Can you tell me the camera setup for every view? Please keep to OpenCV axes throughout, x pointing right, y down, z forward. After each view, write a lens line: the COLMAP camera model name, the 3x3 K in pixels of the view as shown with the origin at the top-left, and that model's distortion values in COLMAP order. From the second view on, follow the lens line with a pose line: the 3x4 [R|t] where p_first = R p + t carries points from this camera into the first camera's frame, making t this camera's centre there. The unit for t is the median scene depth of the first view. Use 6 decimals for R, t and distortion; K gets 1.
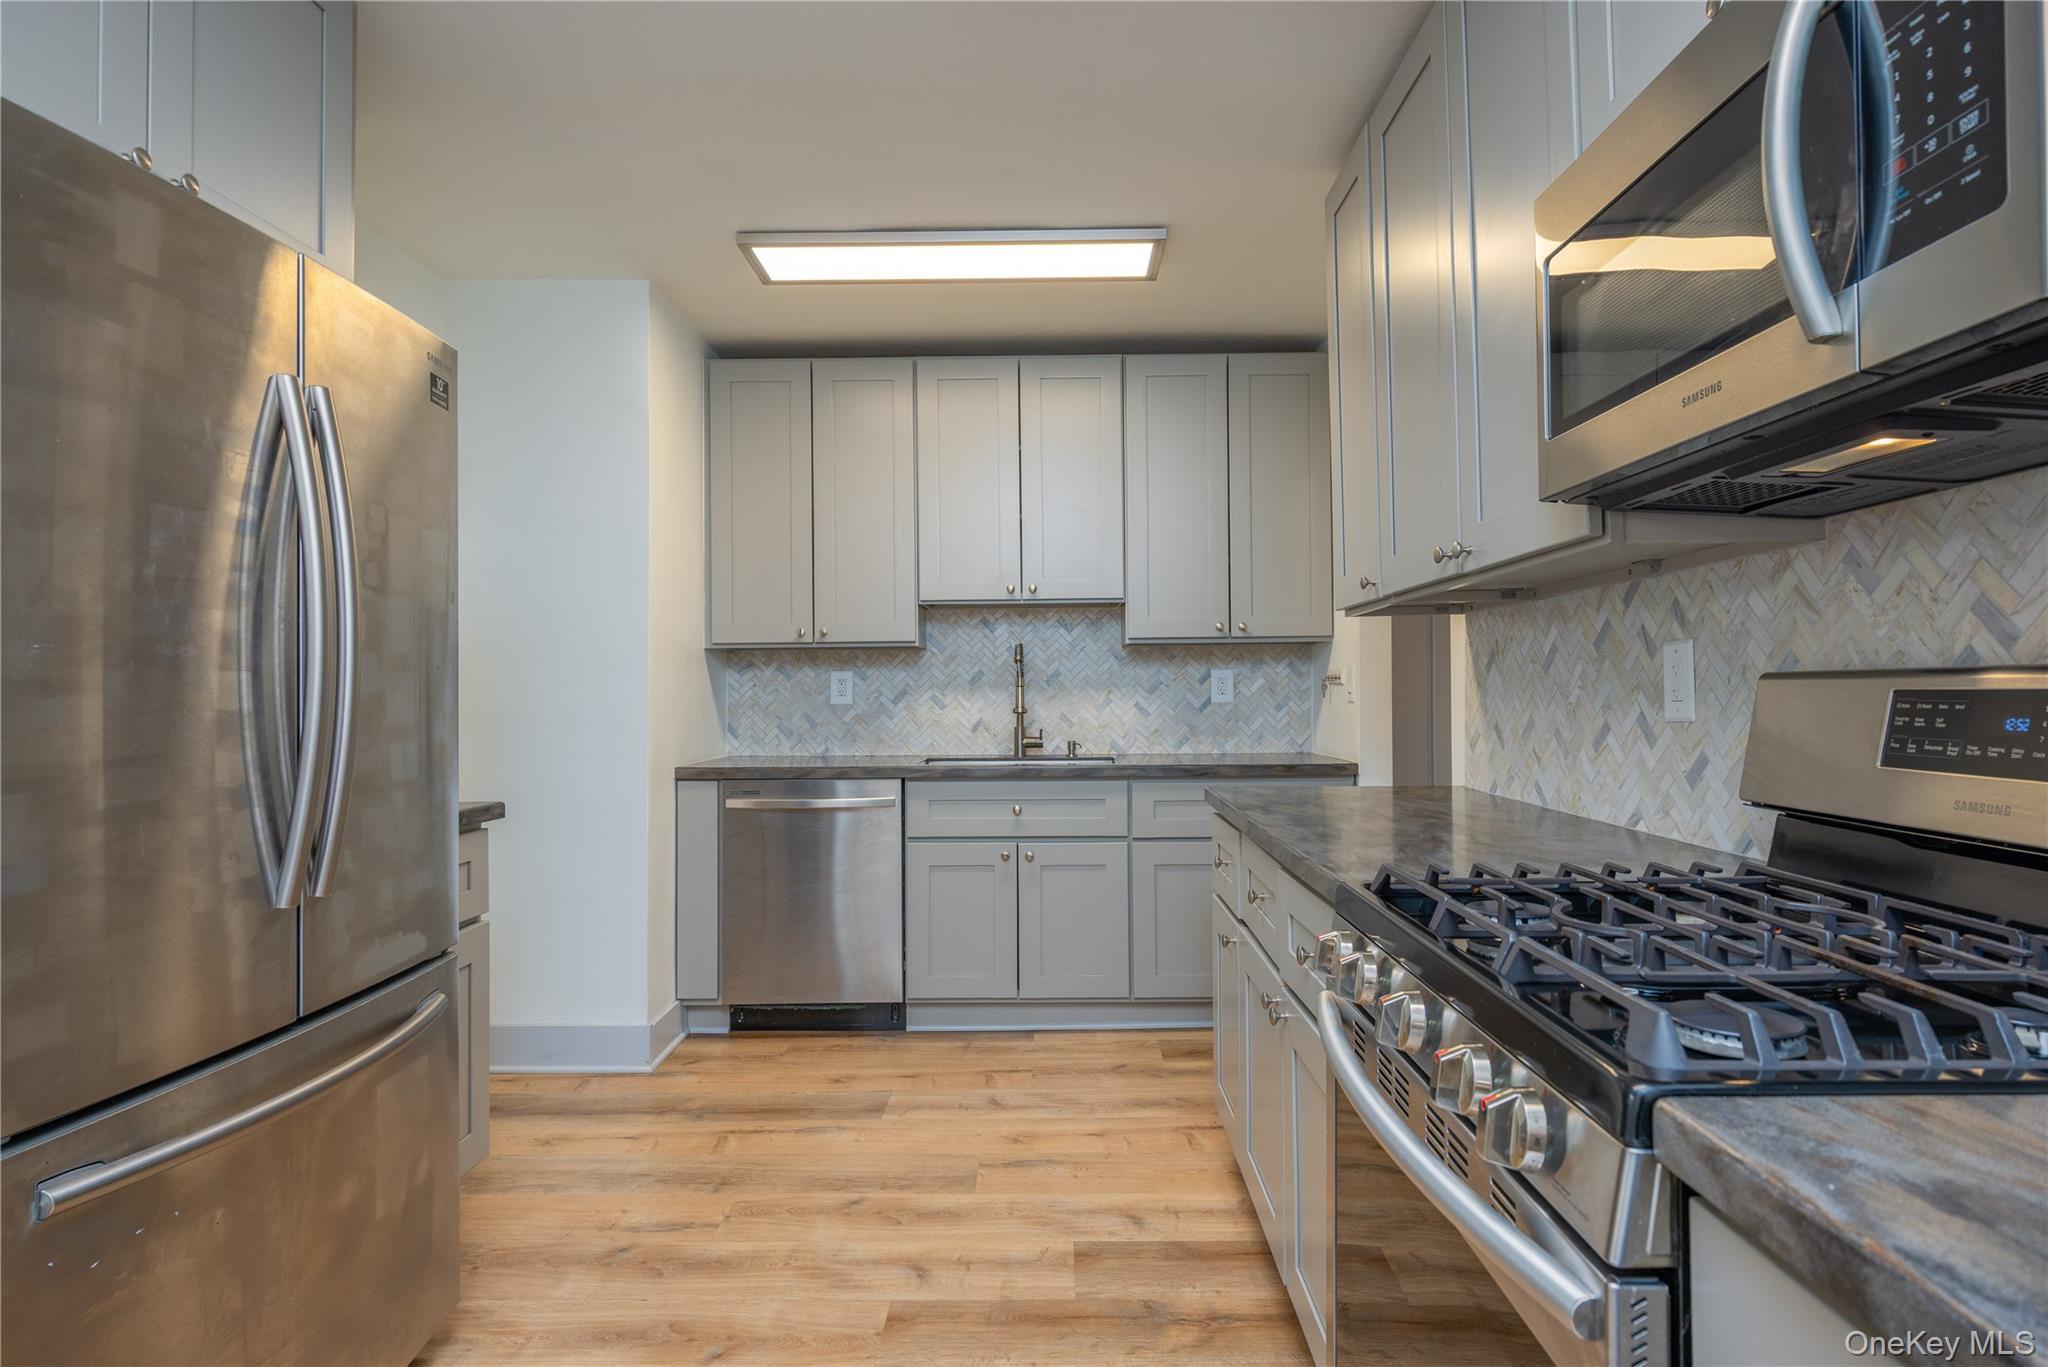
lens RADIAL K [[1110.0, 0, 1028.6], [0, 1110.0, 680.4], [0, 0, 1]] dist [0.002930, 0.000418]
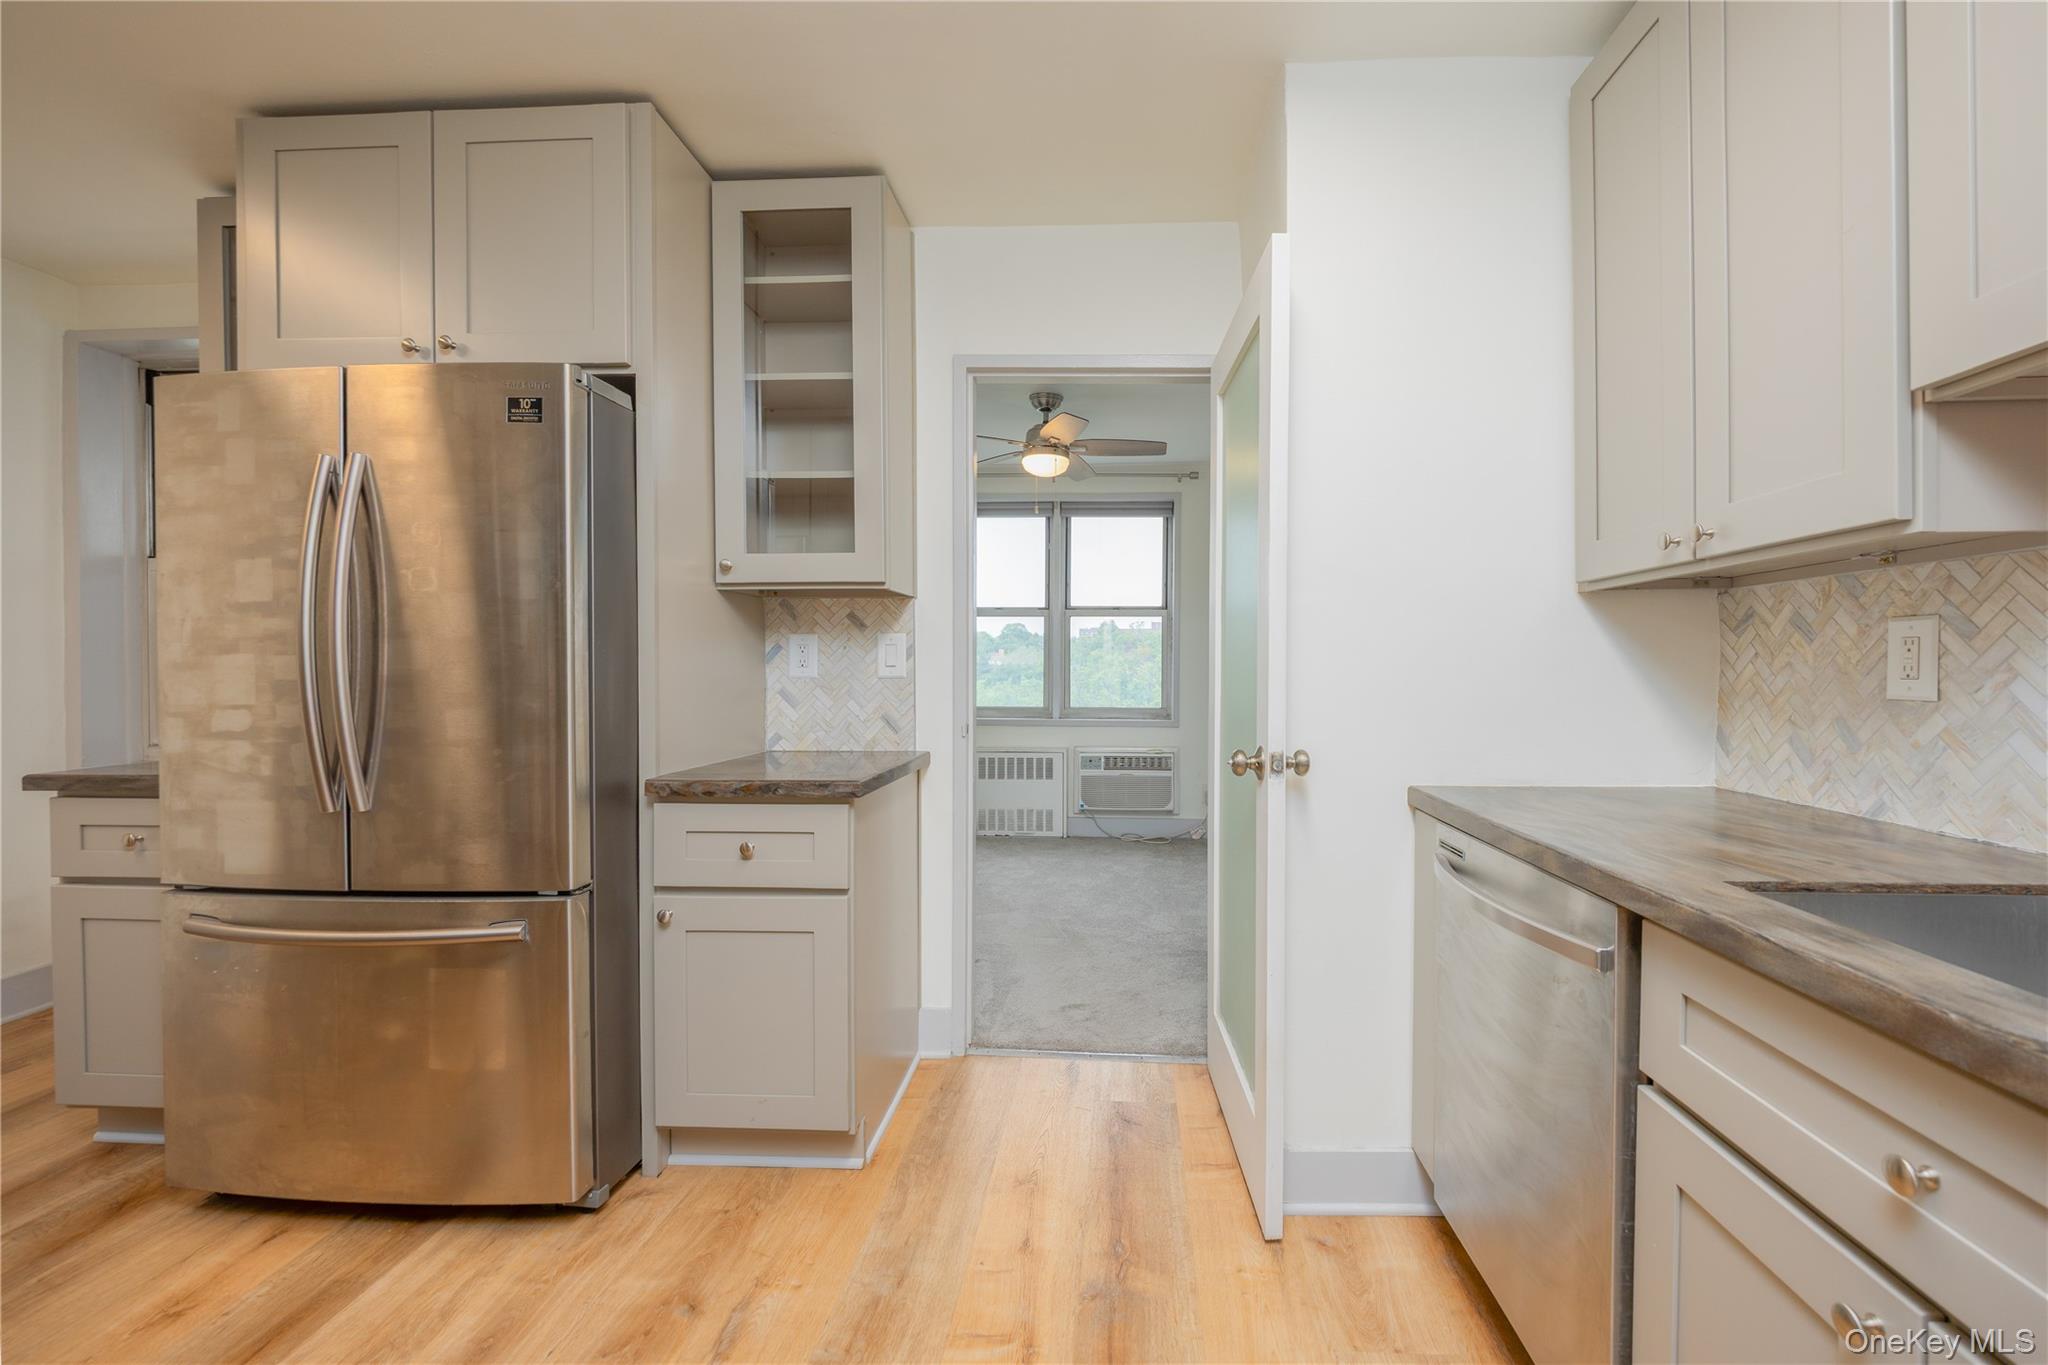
lens RADIAL K [[794.2, 0, 1041.3], [0, 794.2, 686.1], [0, 0, 1]] dist [-0.000225, 0.000020]
pose [[-0.032032, 0.020947, -0.999267, 0.128074], [0.010128, 0.999736, 0.020632, 0.007639], [0.999436, -0.009459, -0.032236, 0.697573]]
